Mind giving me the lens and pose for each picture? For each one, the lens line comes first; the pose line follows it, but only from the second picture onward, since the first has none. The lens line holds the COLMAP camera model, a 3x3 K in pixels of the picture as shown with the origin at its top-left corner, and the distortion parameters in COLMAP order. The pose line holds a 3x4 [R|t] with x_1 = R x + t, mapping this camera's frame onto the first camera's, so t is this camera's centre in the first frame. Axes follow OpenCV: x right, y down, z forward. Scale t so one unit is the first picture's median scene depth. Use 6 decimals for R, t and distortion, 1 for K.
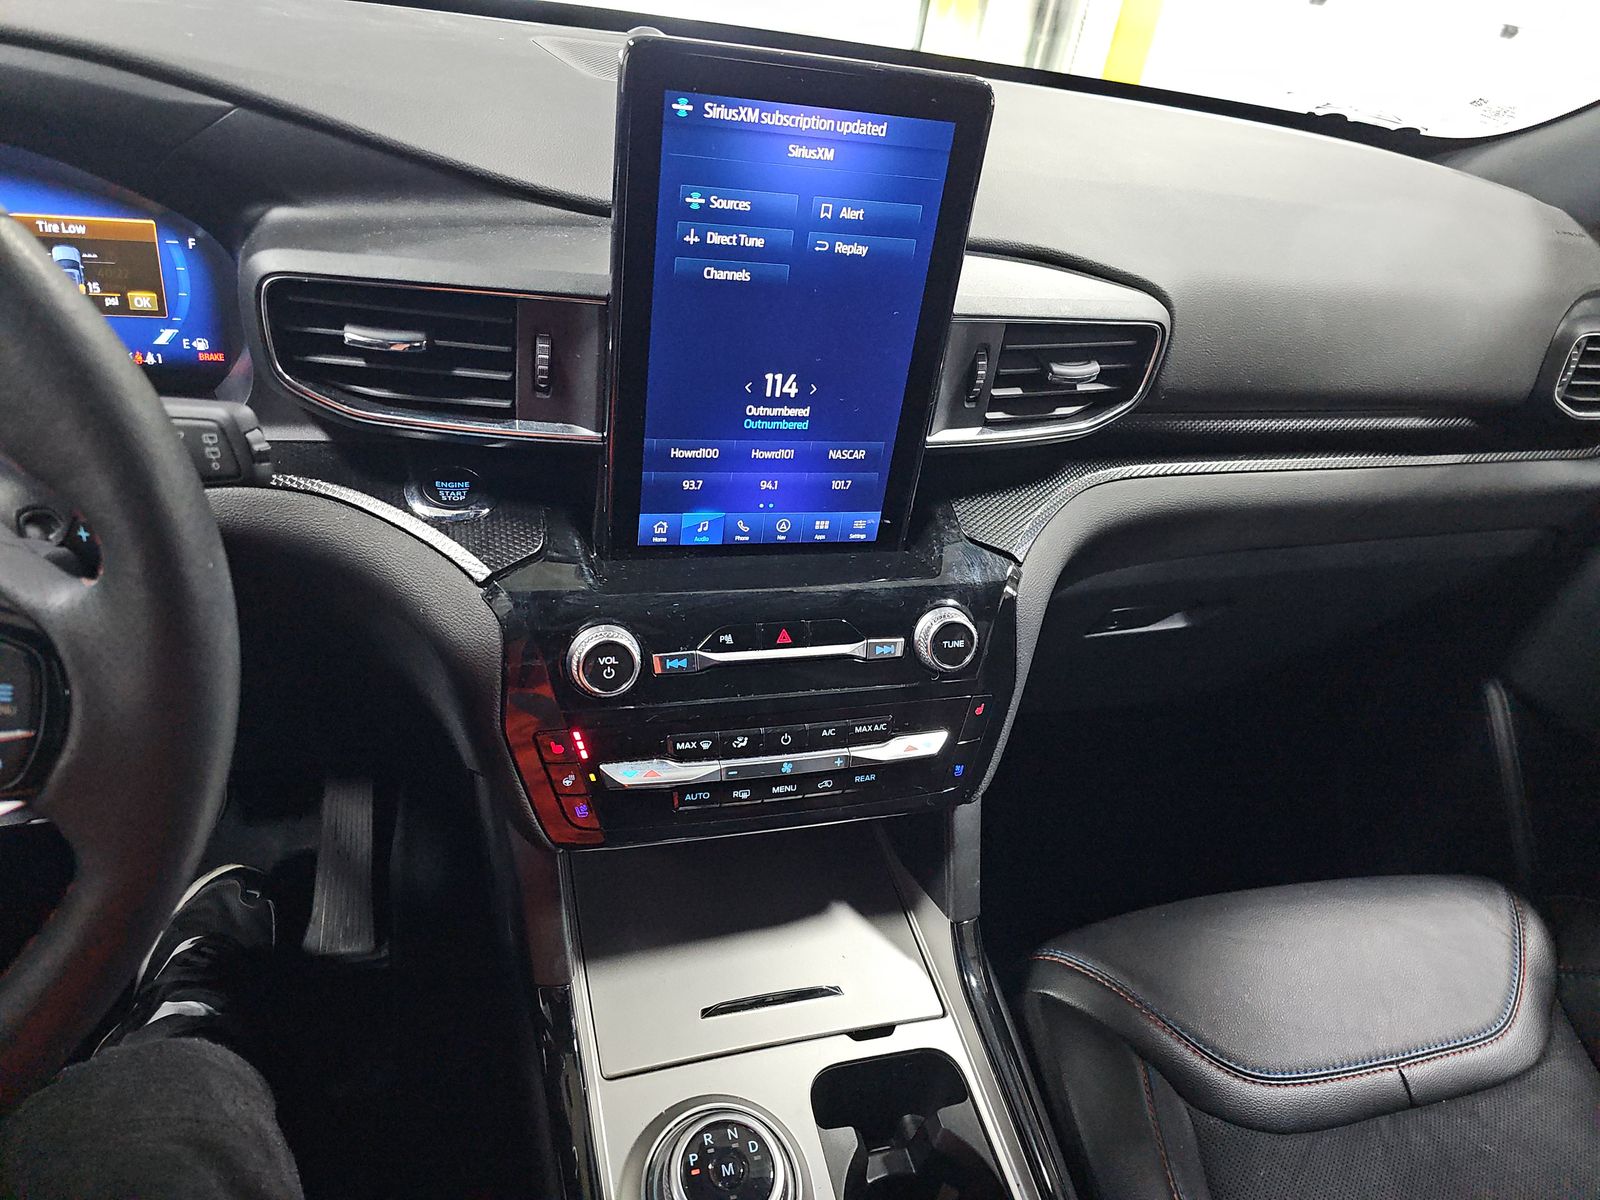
lens RADIAL K [[1056.1, 0, 797.4], [0, 1056.1, 601.6], [0, 0, 1]] dist [0.004170, -0.014728]
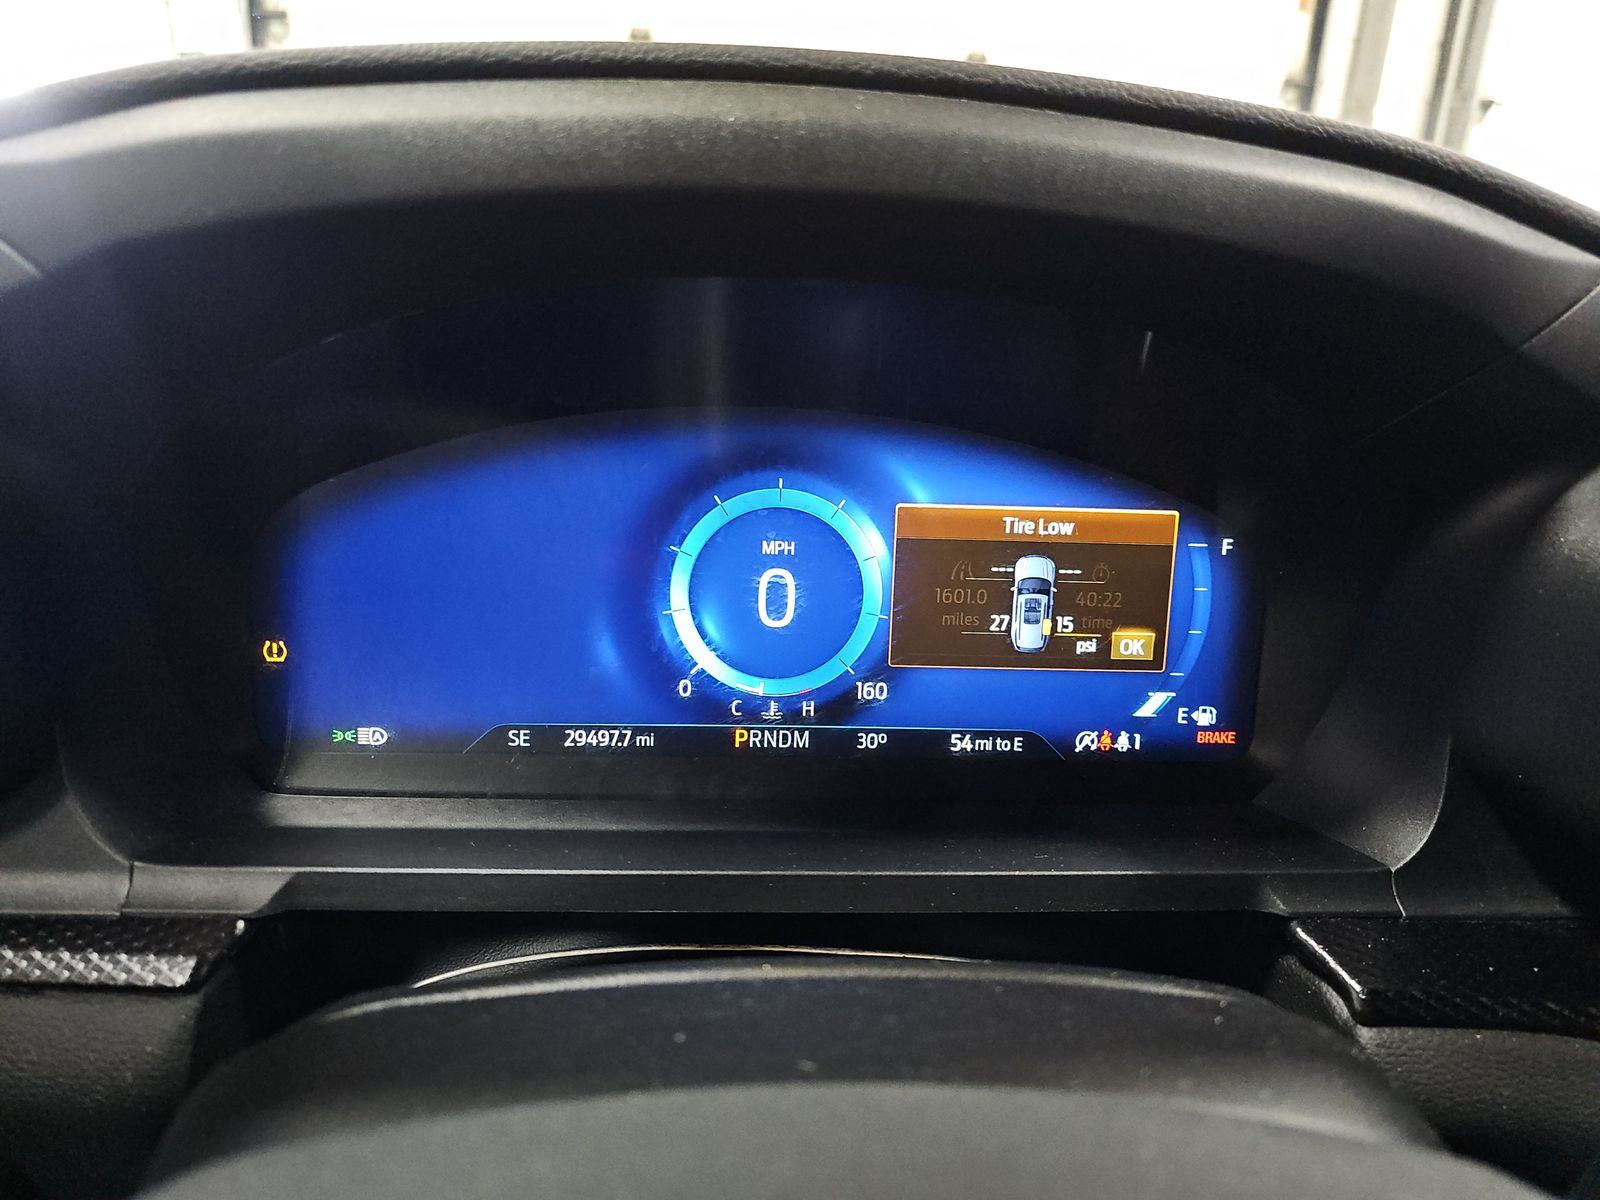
lens RADIAL K [[1056.1, 0, 786.4], [0, 1056.1, 600.5], [0, 0, 1]] dist [0.004170, -0.014728]
pose [[0.973320, -0.025432, -0.228039, -0.688251], [-0.042389, 0.956802, -0.287633, -0.137277], [0.225503, 0.289625, 0.930196, 0.423149]]
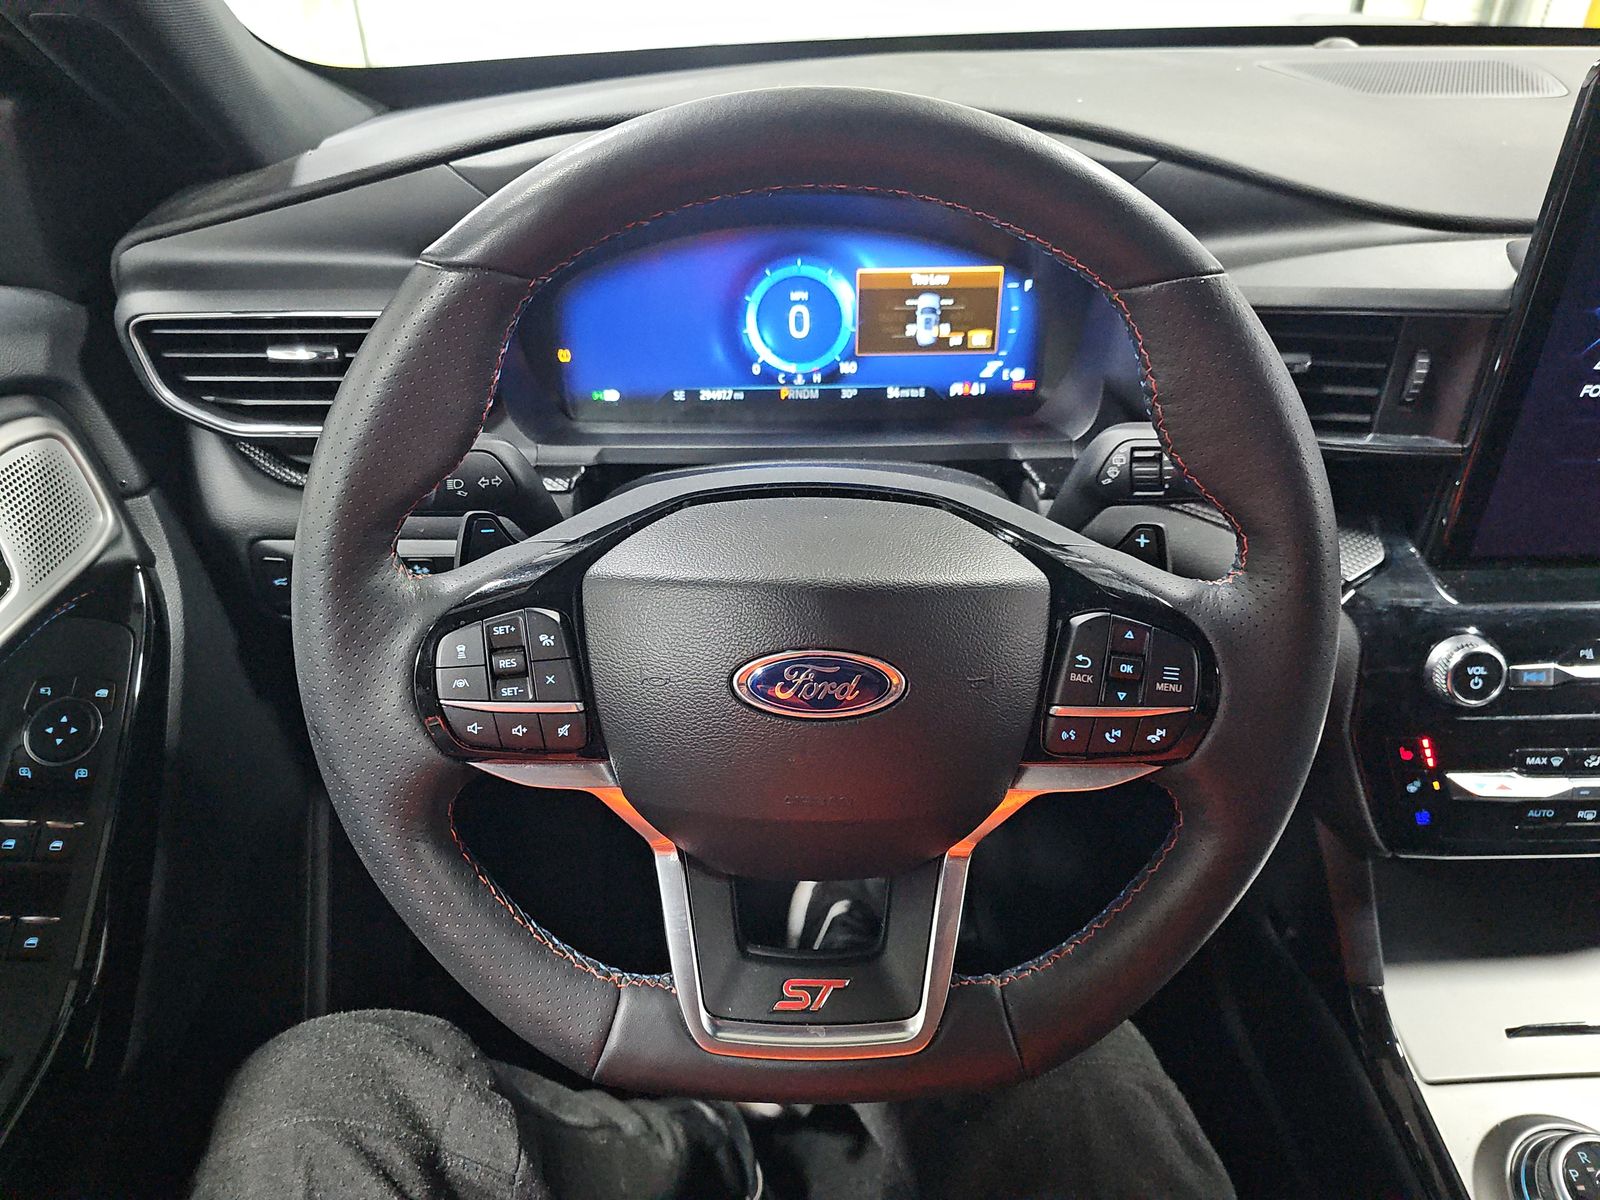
lens RADIAL K [[1056.1, 0, 770.9], [0, 1056.1, 622.4], [0, 0, 1]] dist [0.004170, -0.014728]
pose [[0.946458, 0.029776, -0.321451, -0.468037], [-0.029394, 0.999550, 0.006042, 0.022581], [0.321486, 0.003730, 0.946907, -0.159882]]
